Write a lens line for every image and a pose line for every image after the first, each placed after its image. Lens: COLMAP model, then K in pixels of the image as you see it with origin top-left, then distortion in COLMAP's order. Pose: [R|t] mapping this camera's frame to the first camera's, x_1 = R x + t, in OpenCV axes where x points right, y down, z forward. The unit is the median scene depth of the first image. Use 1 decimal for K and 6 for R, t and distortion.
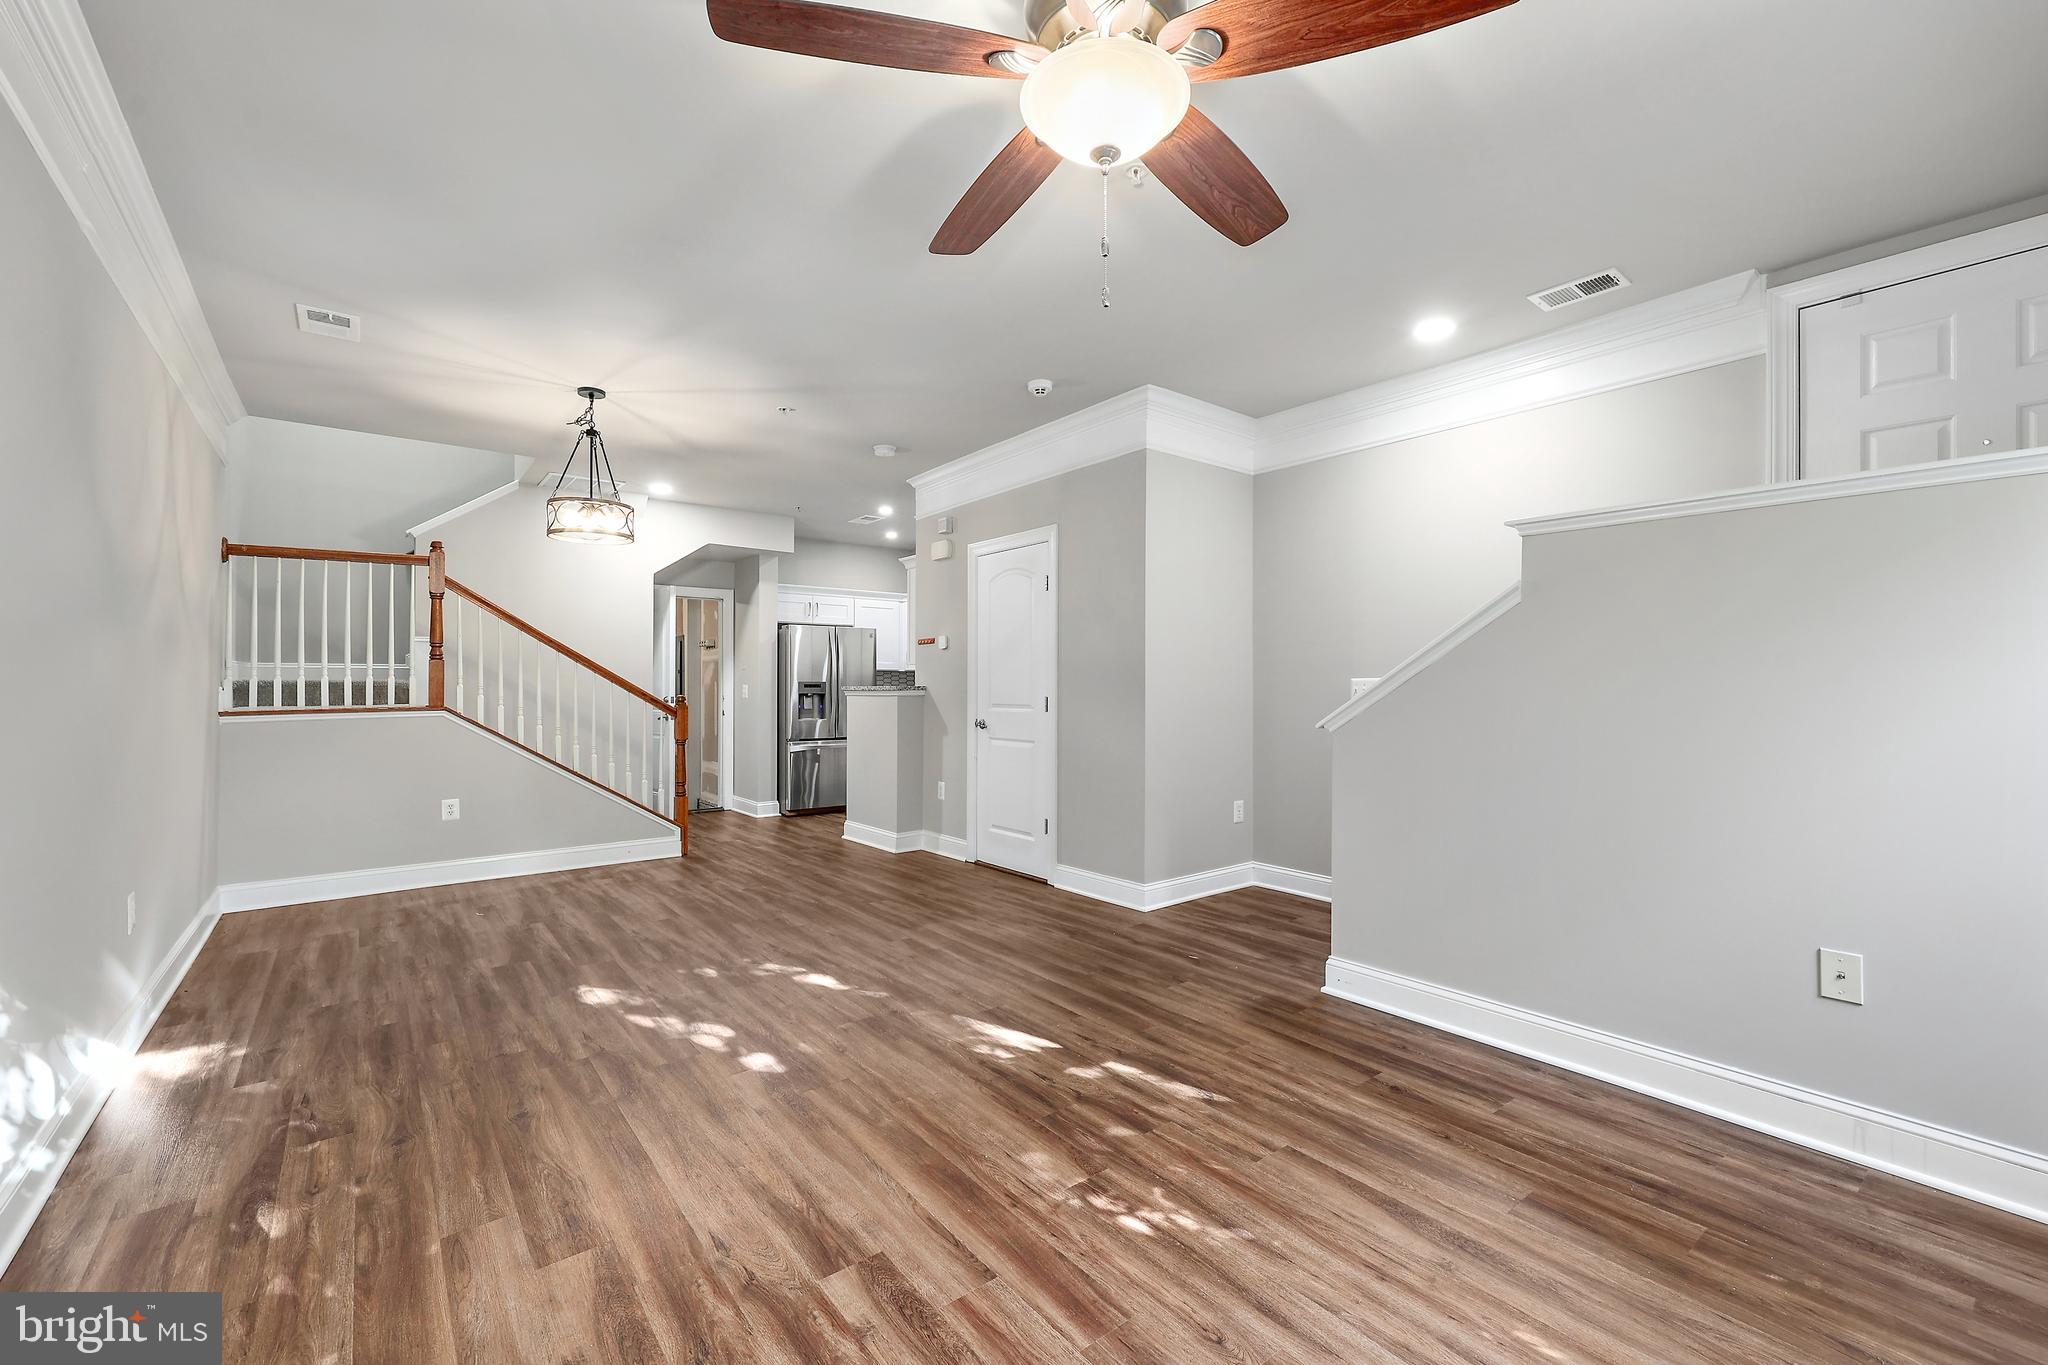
lens RADIAL K [[848.7, 0, 1026.7], [0, 848.7, 681.9], [0, 0, 1]] dist [0.007294, 0.000020]
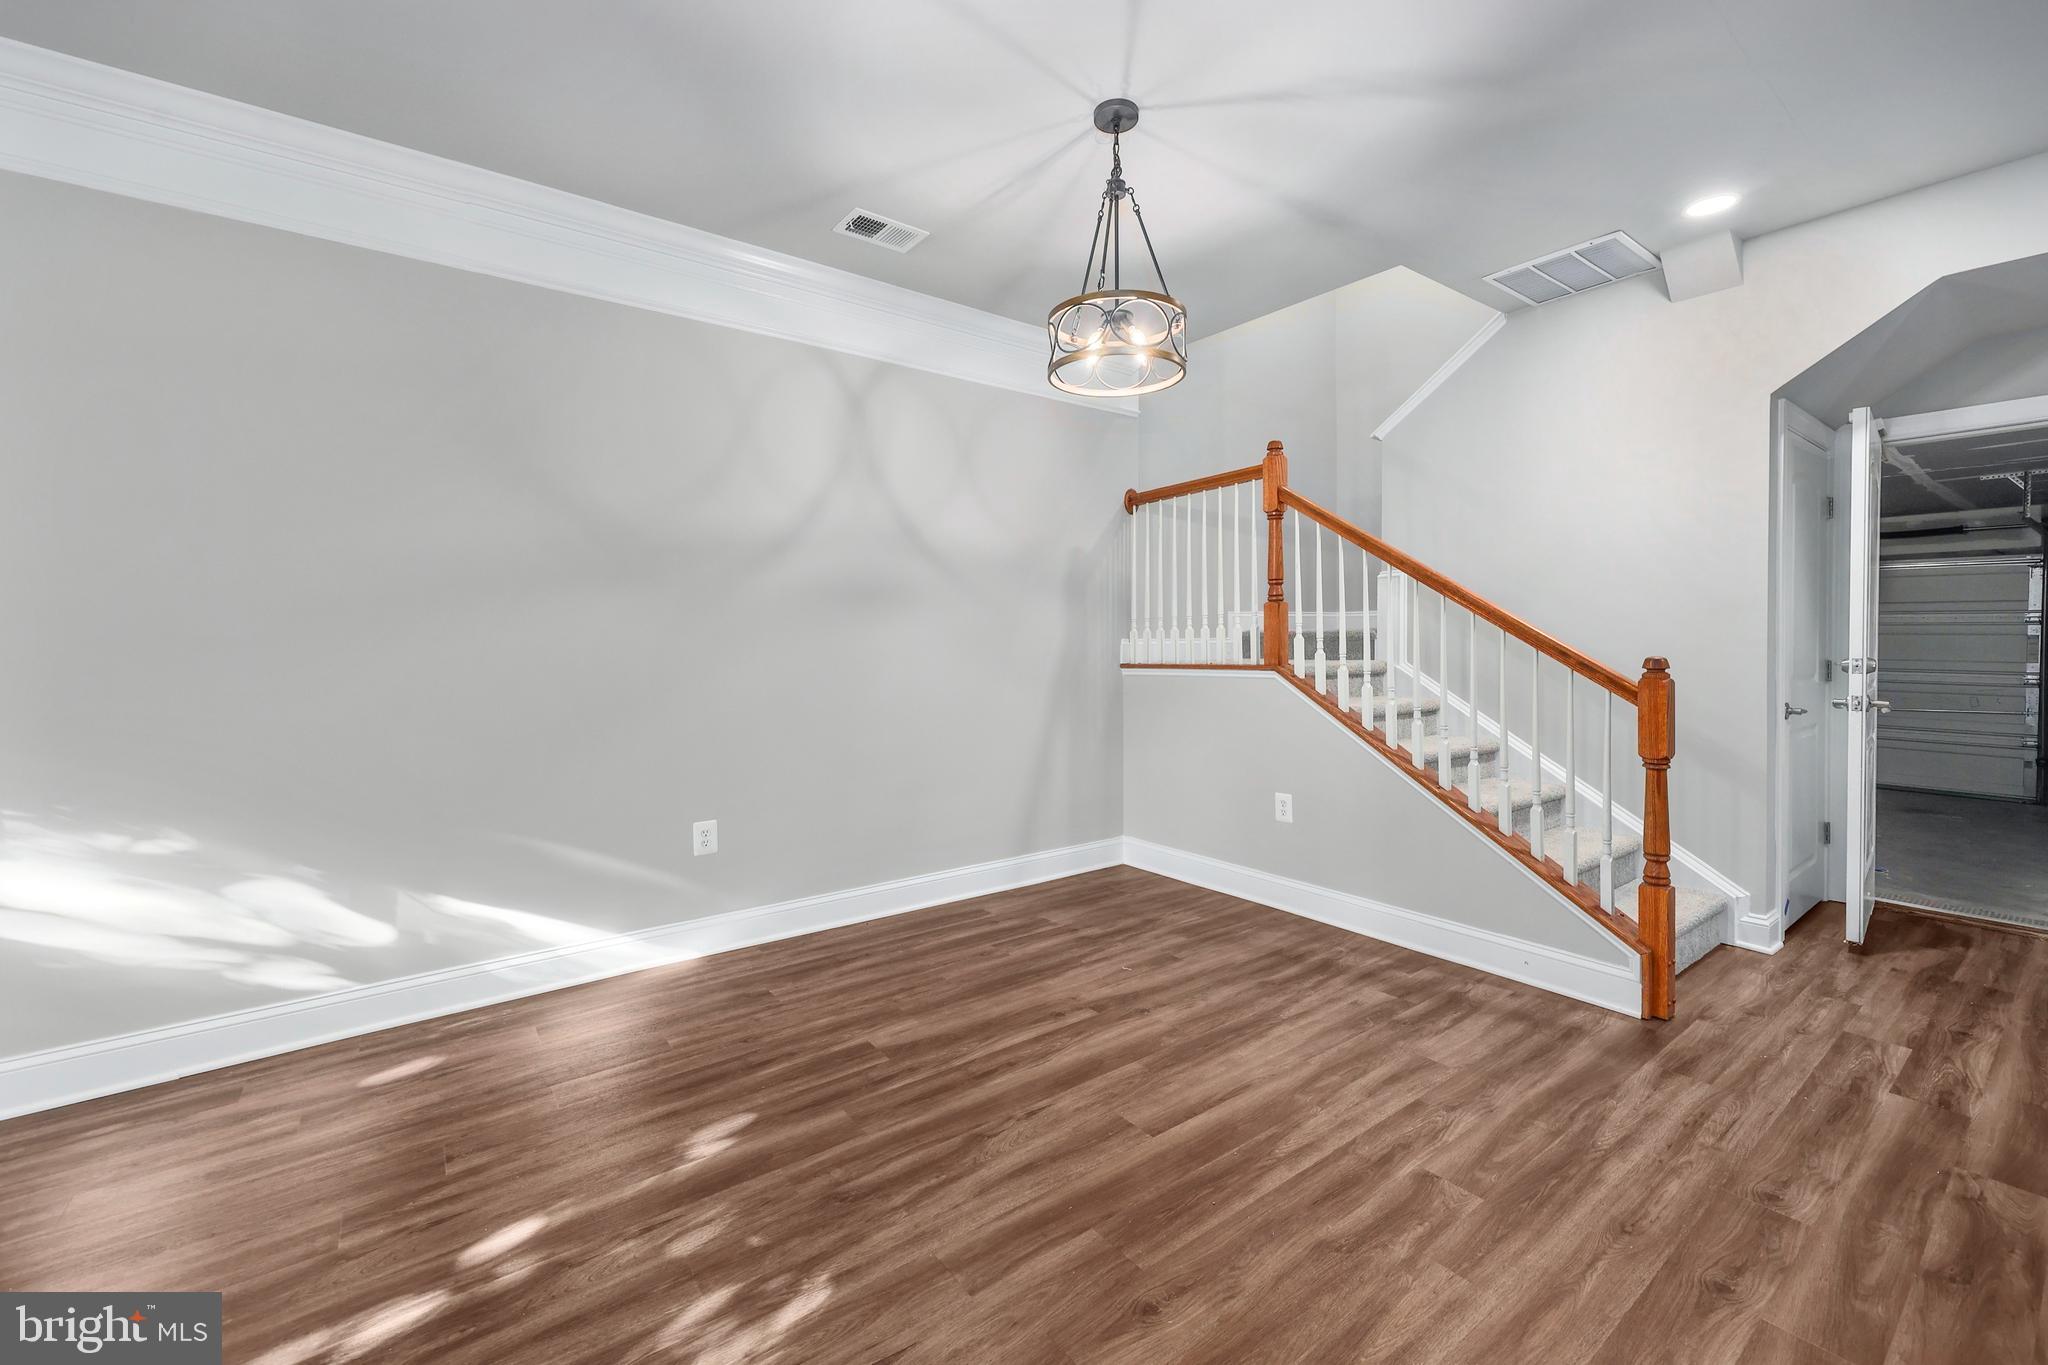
lens RADIAL K [[848.7, 0, 1030.5], [0, 848.7, 648.2], [0, 0, 1]] dist [0.007294, 0.000020]
pose [[-0.009158, 0.011724, -0.999889, 0.056045], [0.006298, 0.999912, 0.011666, 0.004536], [0.999938, -0.006191, -0.009231, 0.984747]]
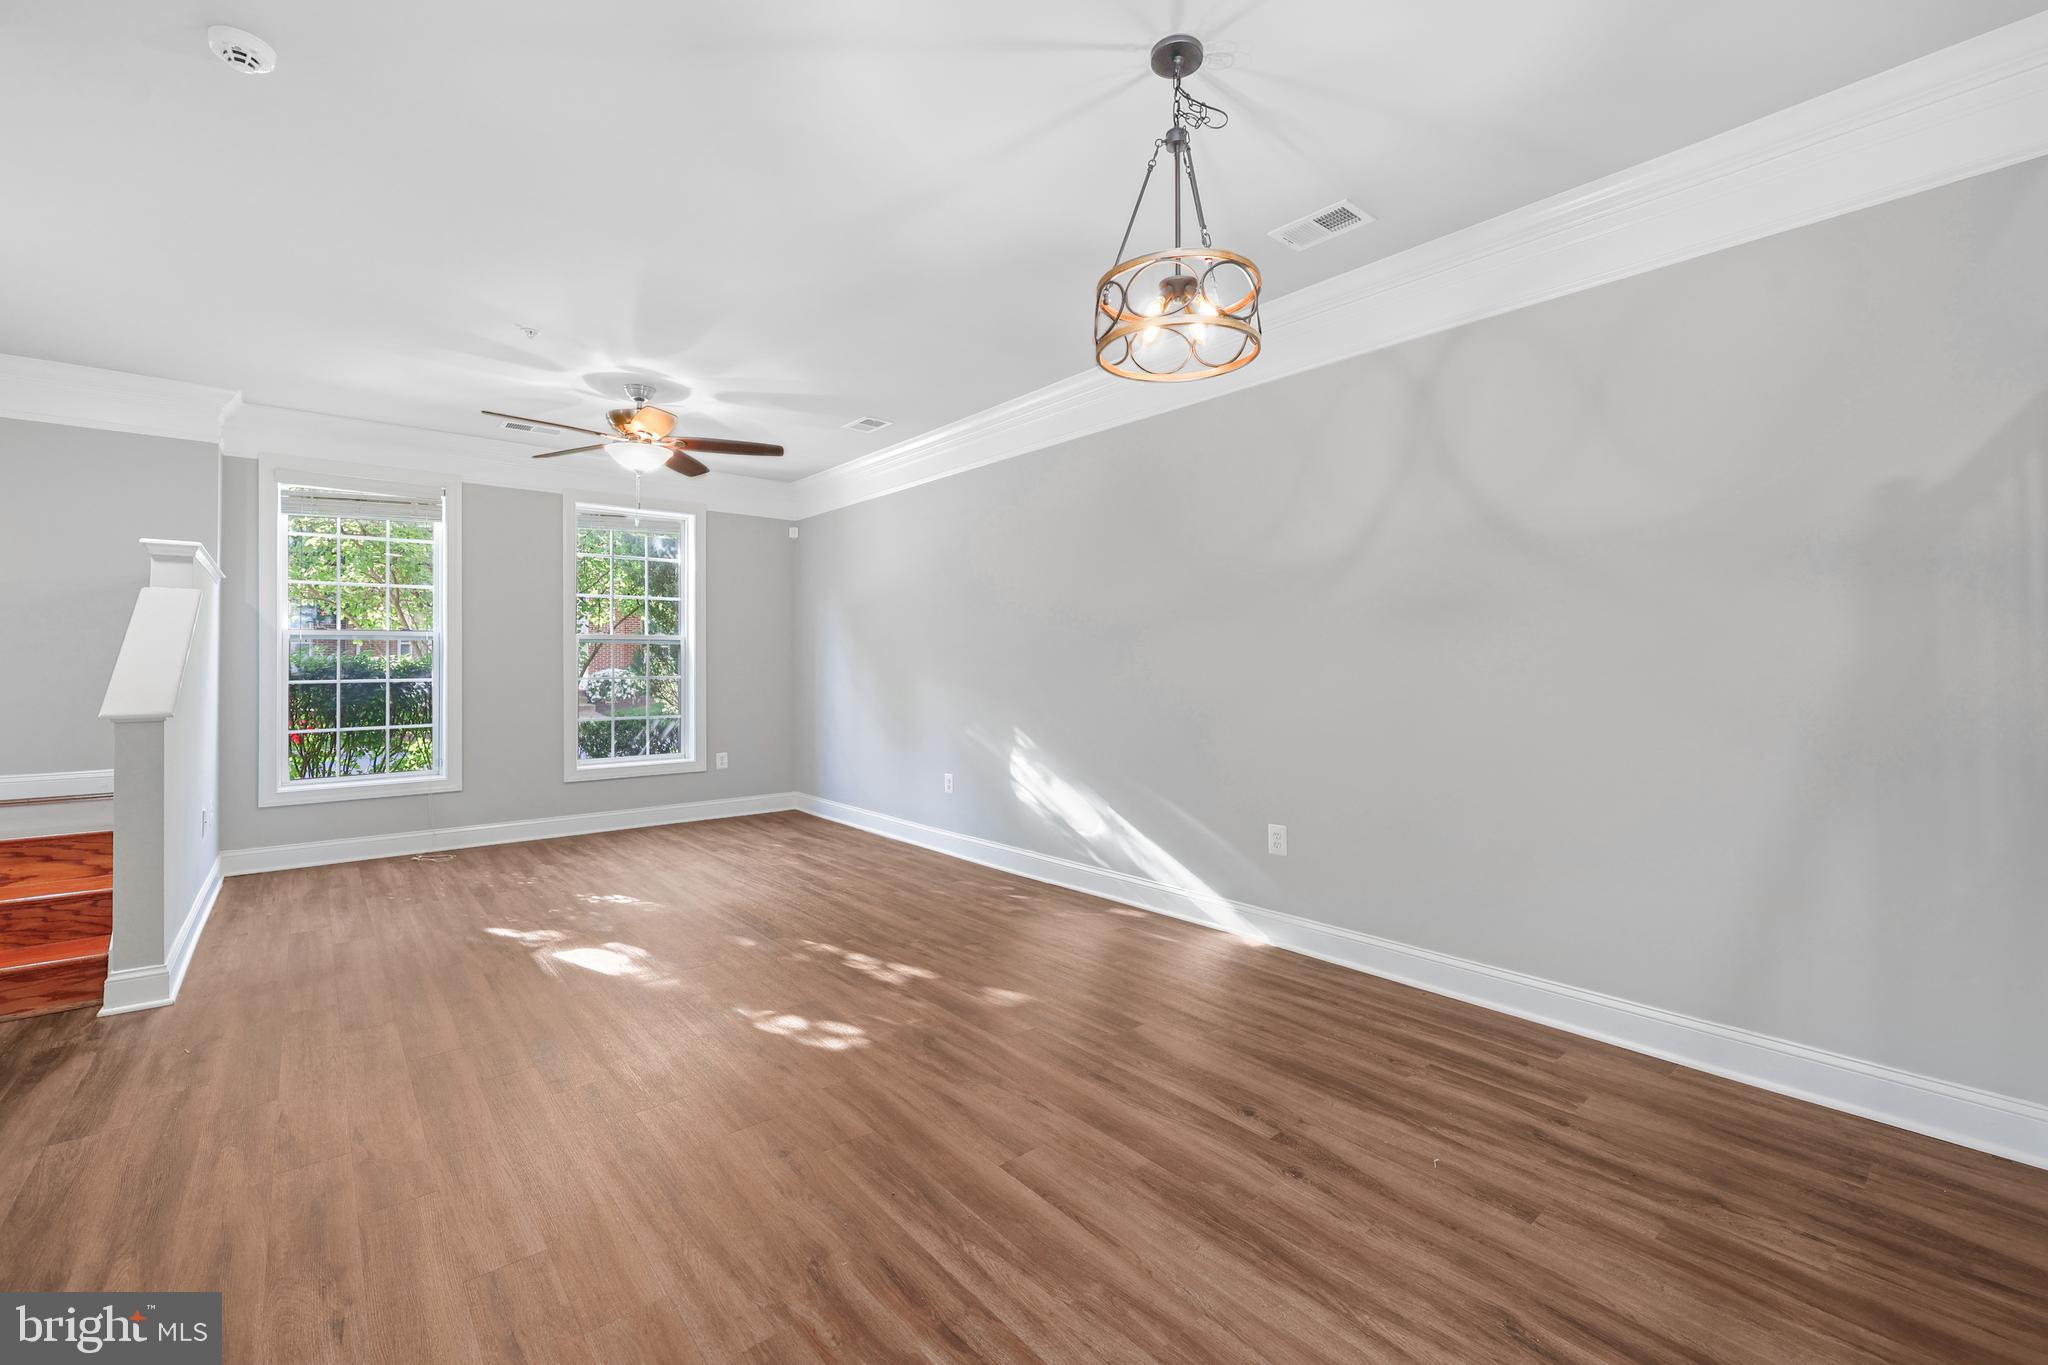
lens RADIAL K [[848.7, 0, 1024.9], [0, 848.7, 641.1], [0, 0, 1]] dist [0.007294, 0.000020]
pose [[-0.999171, 0.008857, -0.039735, -0.424098], [0.010168, 0.999407, -0.032907, 0.007930], [0.039420, -0.033283, -0.998668, 1.540715]]
